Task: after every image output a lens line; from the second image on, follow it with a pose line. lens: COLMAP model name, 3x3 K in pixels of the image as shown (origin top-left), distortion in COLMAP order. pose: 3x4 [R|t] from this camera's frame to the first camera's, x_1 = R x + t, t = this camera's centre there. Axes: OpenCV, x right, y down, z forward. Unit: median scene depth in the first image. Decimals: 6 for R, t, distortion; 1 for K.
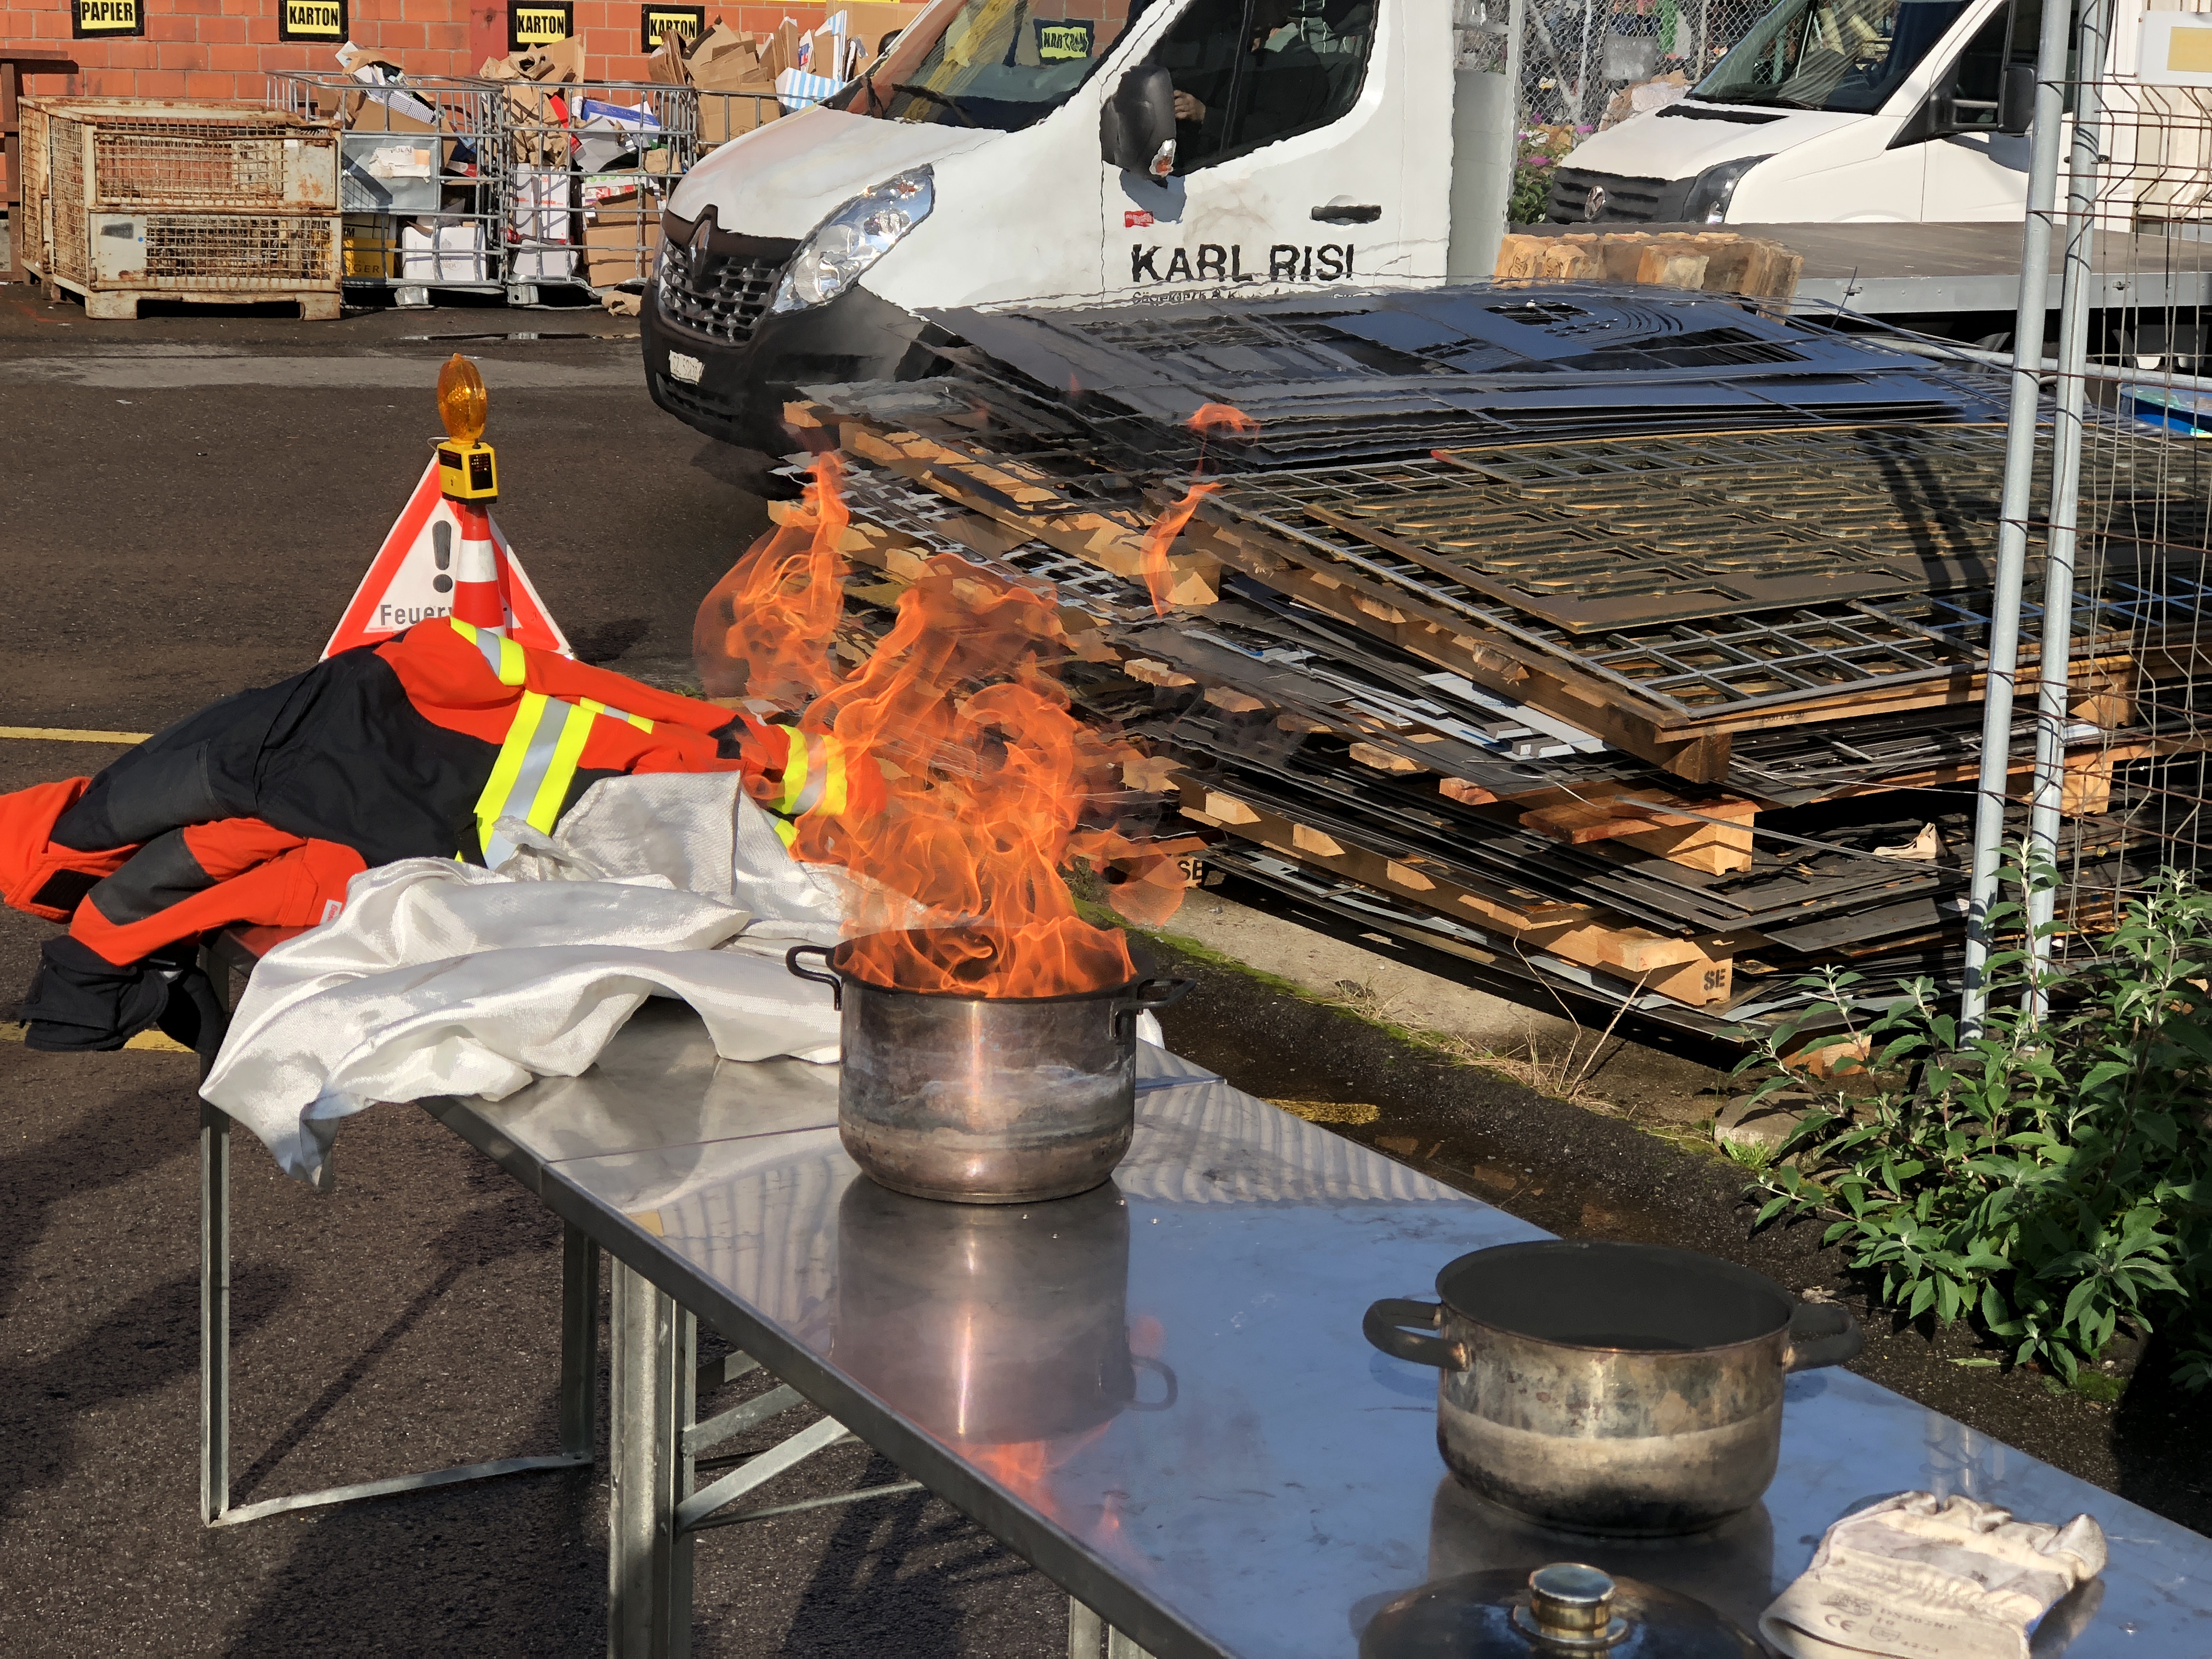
lens RADIAL K [[3609.6, 0, 1106.0], [0, 3609.6, 829.5], [0, 0, 1]] dist [0.036424, 0.170267]
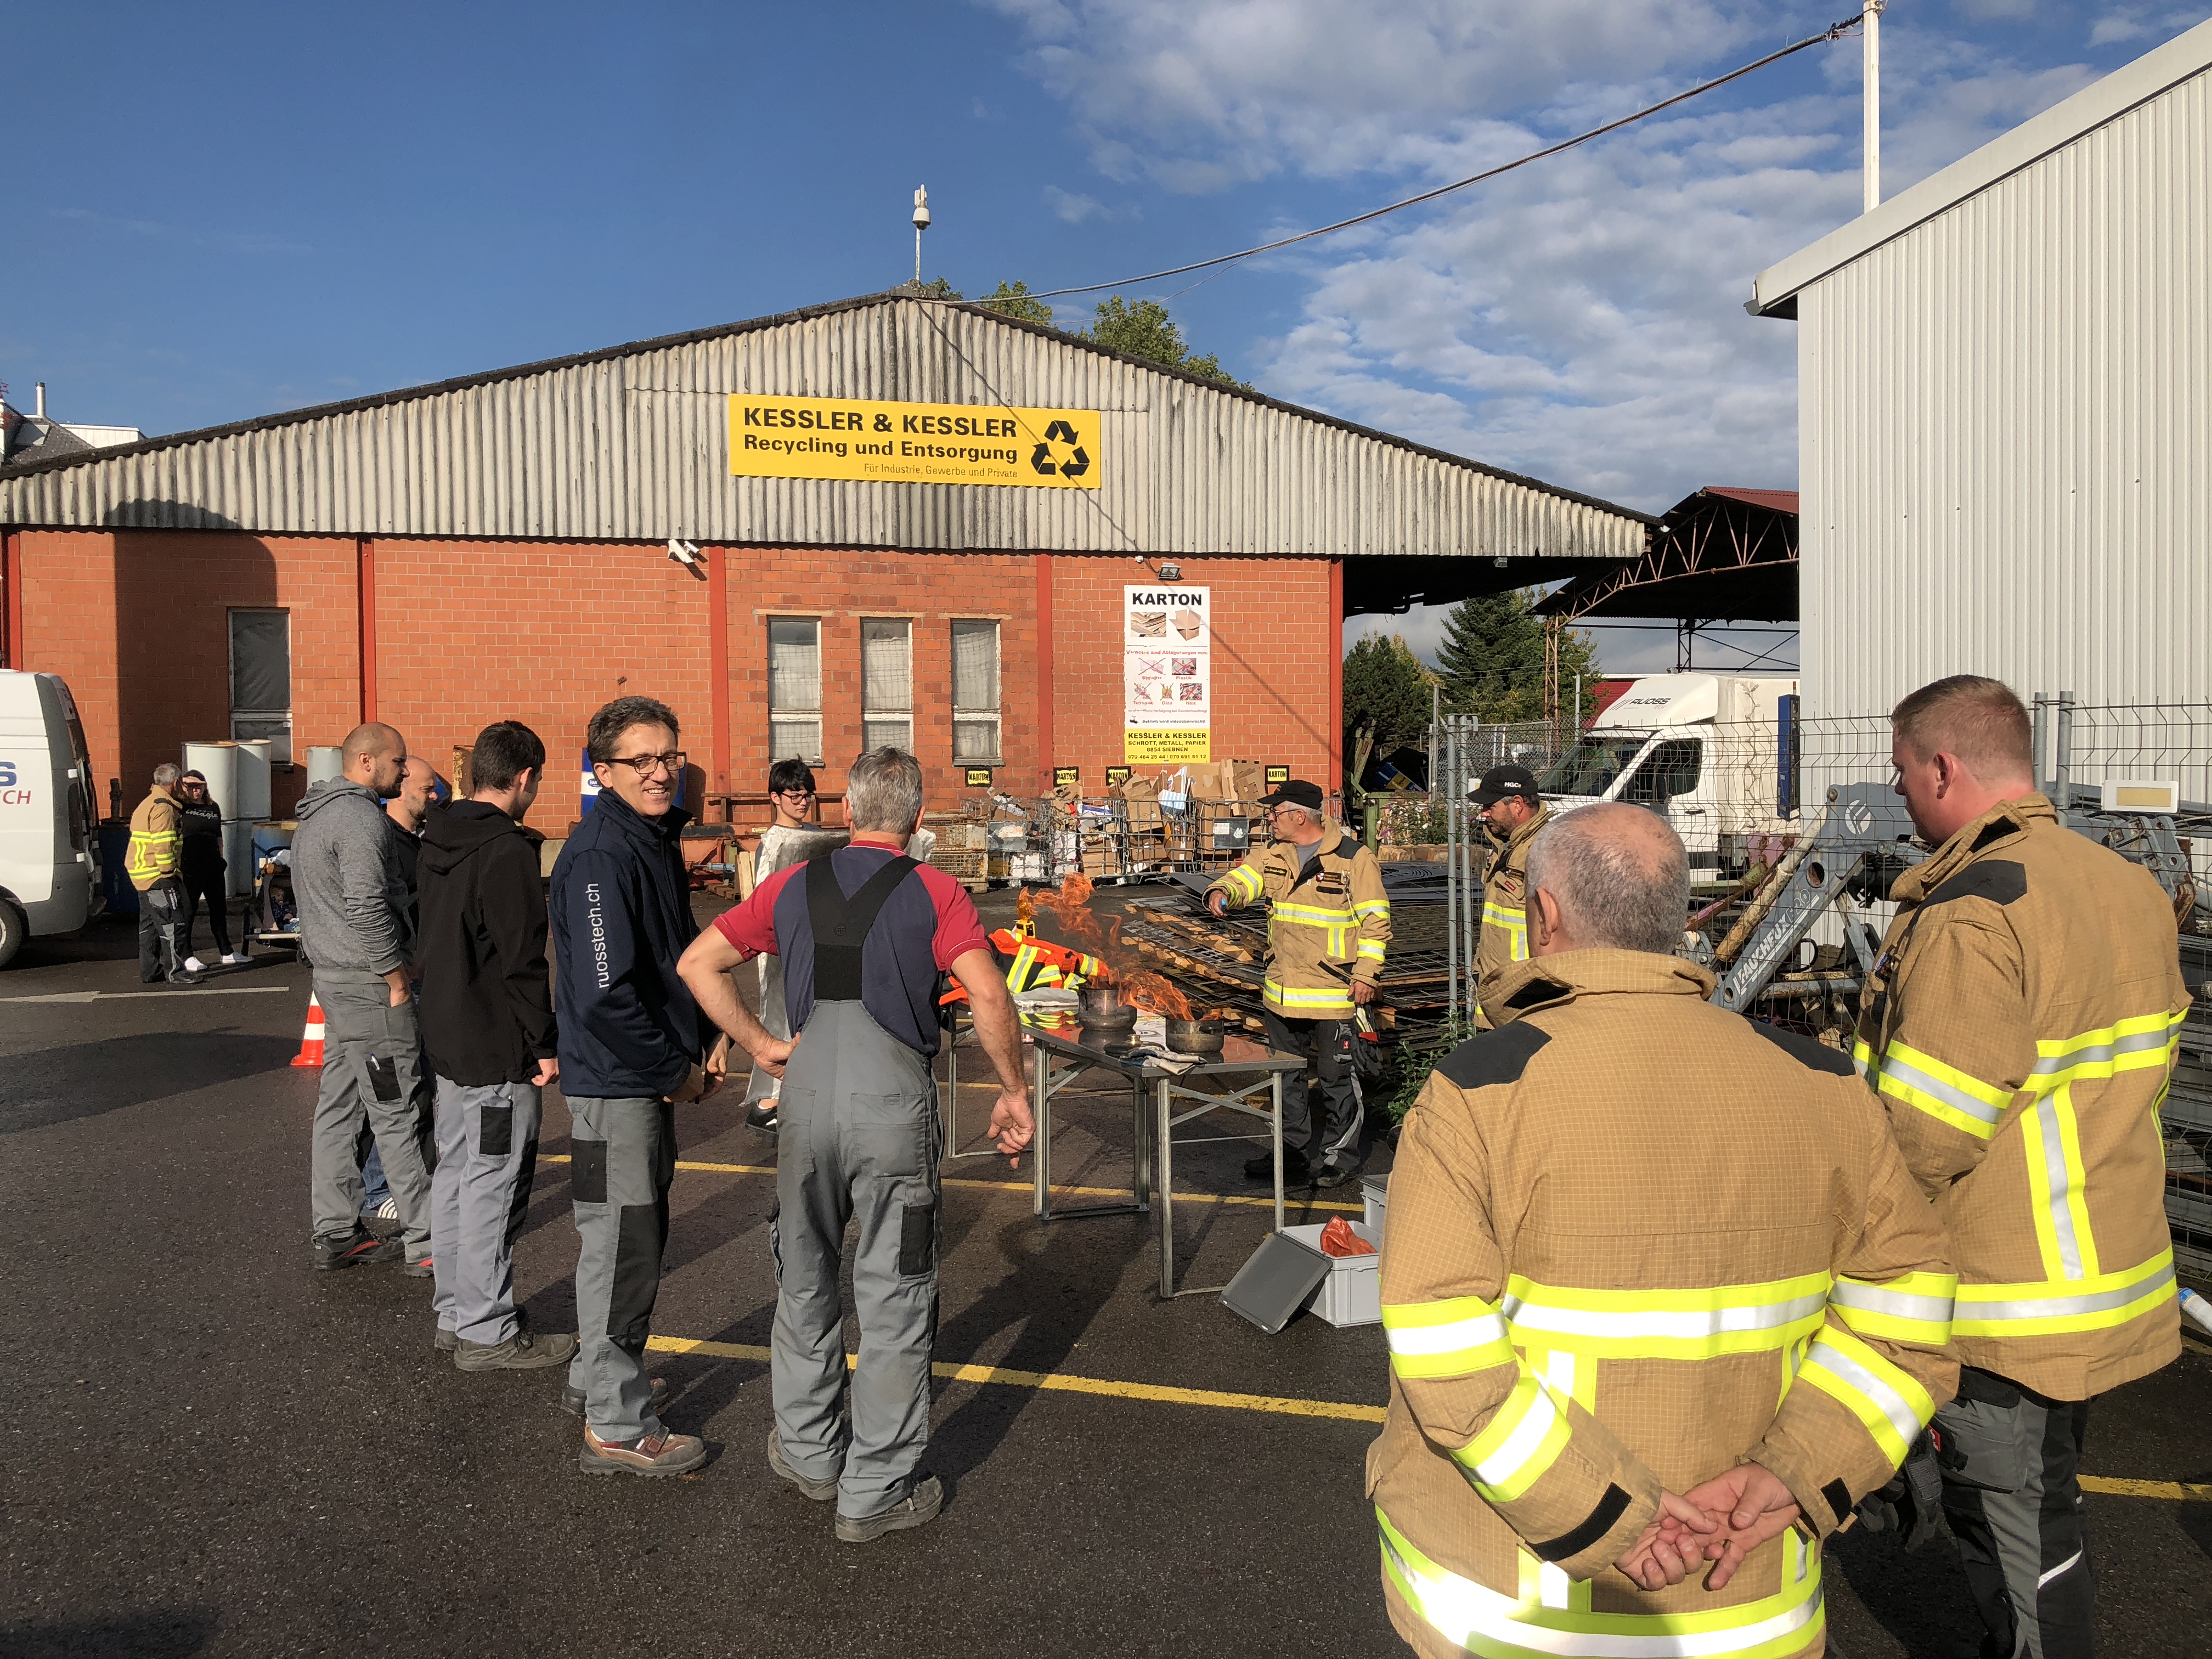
lens RADIAL K [[1870.6, 0, 1106.0], [0, 1870.6, 829.5], [0, 0, 1]] dist [-0.000493, -0.000043]
pose [[0.989424, -0.029313, -0.142062, 0.059220], [0.003588, 0.984014, -0.178055, 0.049480], [0.145010, 0.175662, 0.973712, -0.274832]]
